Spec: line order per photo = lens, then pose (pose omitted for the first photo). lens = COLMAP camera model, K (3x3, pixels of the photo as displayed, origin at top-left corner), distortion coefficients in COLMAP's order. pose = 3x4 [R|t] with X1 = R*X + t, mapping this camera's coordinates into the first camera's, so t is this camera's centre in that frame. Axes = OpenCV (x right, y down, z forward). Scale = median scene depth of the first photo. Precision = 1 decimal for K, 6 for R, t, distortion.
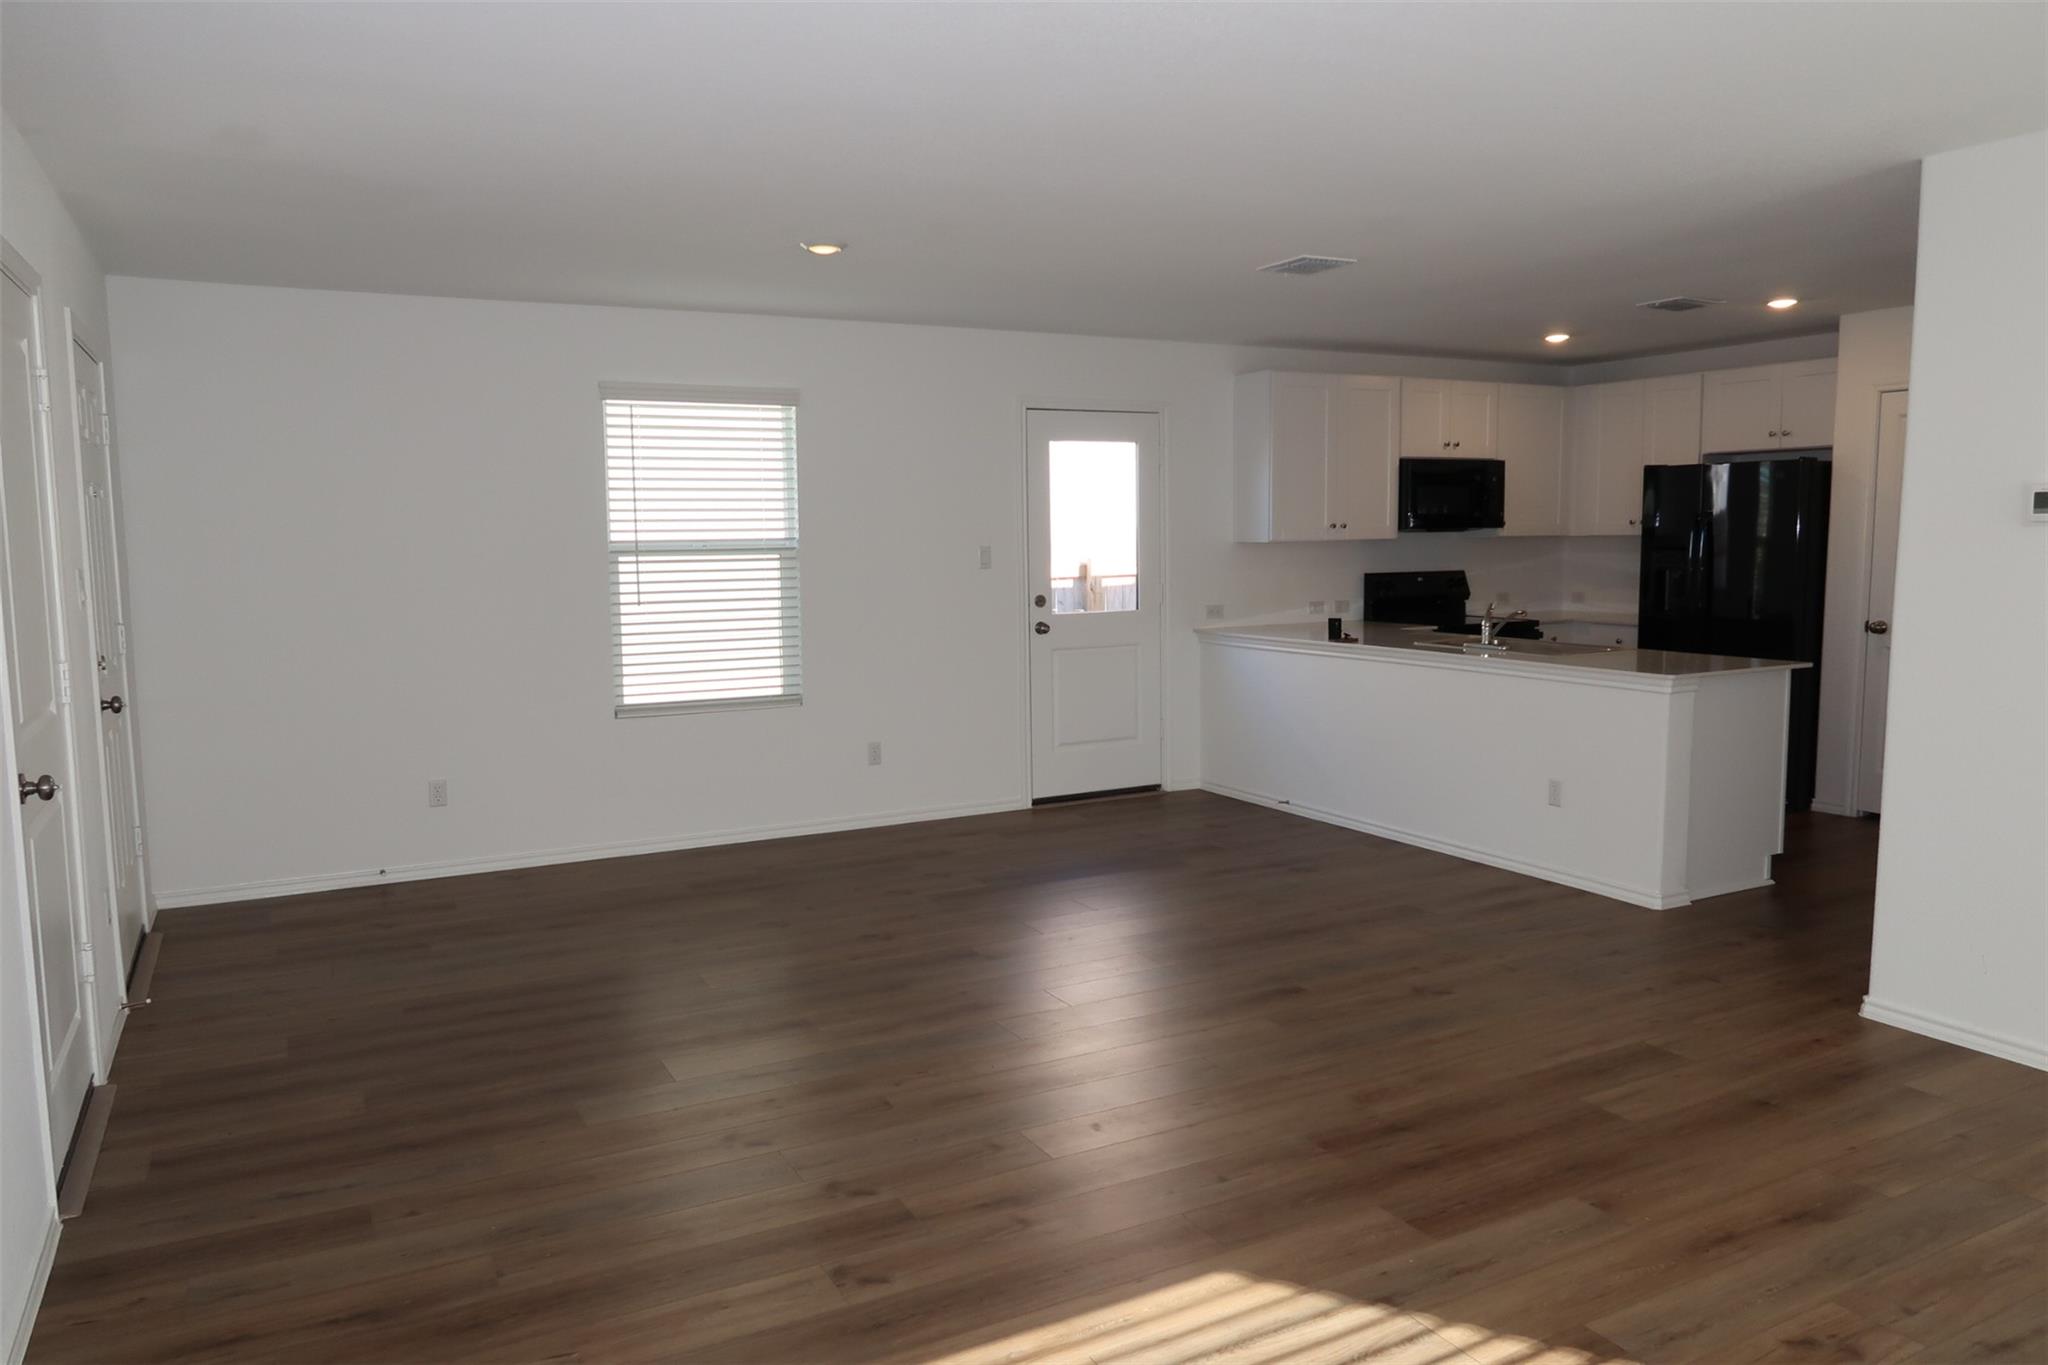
lens RADIAL K [[1410.7, 0, 1025.7], [0, 1410.7, 686.7], [0, 0, 1]] dist [-0.019352, 0.002915]
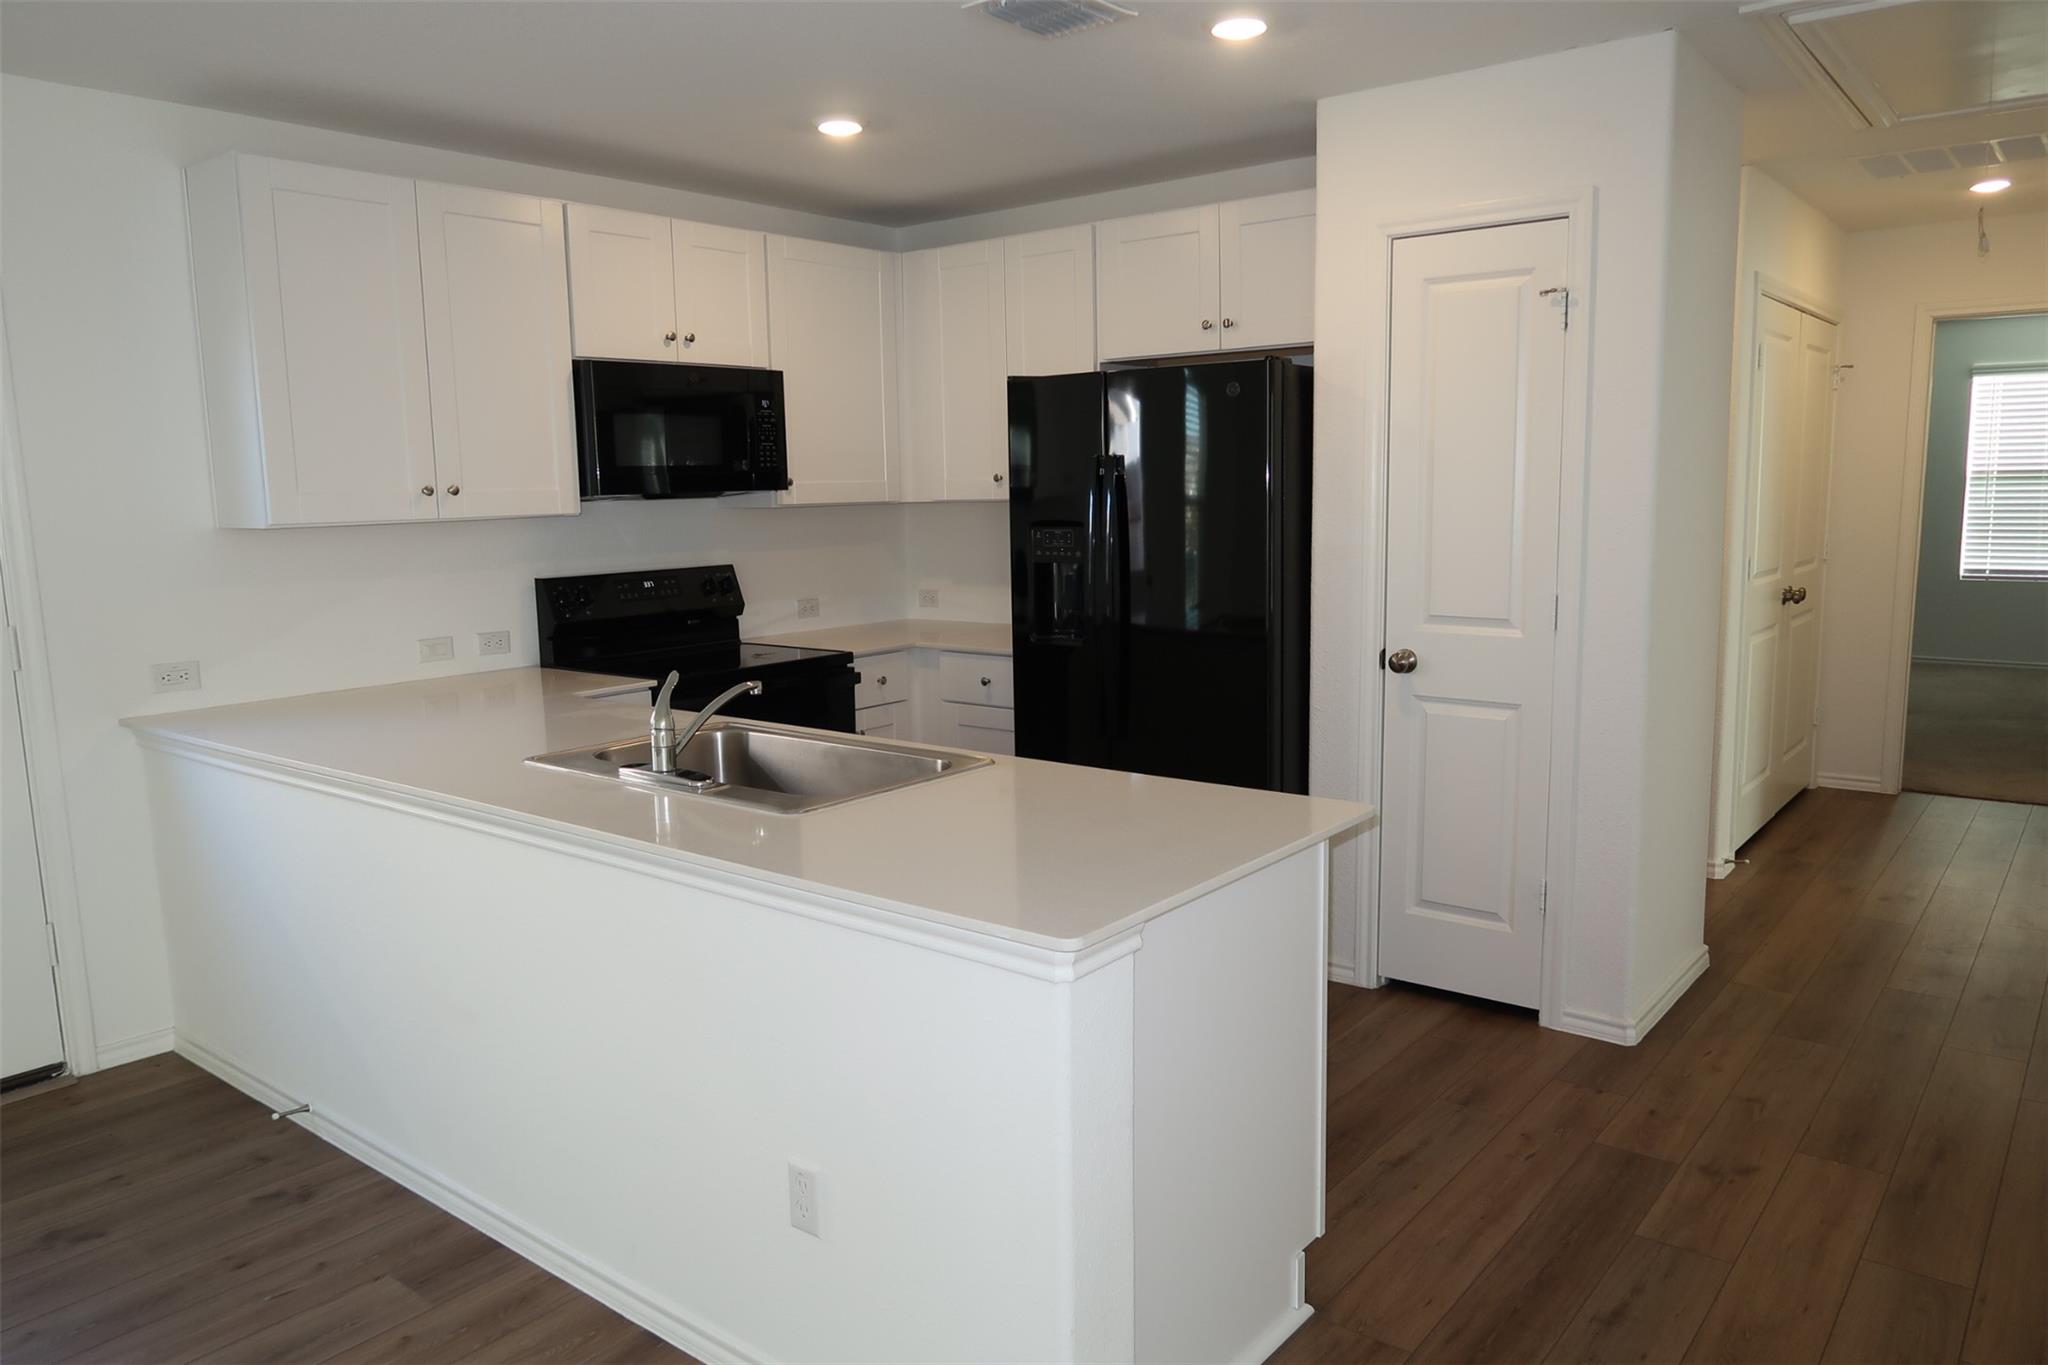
lens RADIAL K [[1410.7, 0, 1022.2], [0, 1410.7, 675.5], [0, 0, 1]] dist [-0.019352, 0.002915]
pose [[0.920936, -0.060619, 0.384971, 0.213919], [0.052421, 0.998120, 0.031765, -0.053780], [-0.386173, -0.009073, 0.922382, 0.460085]]
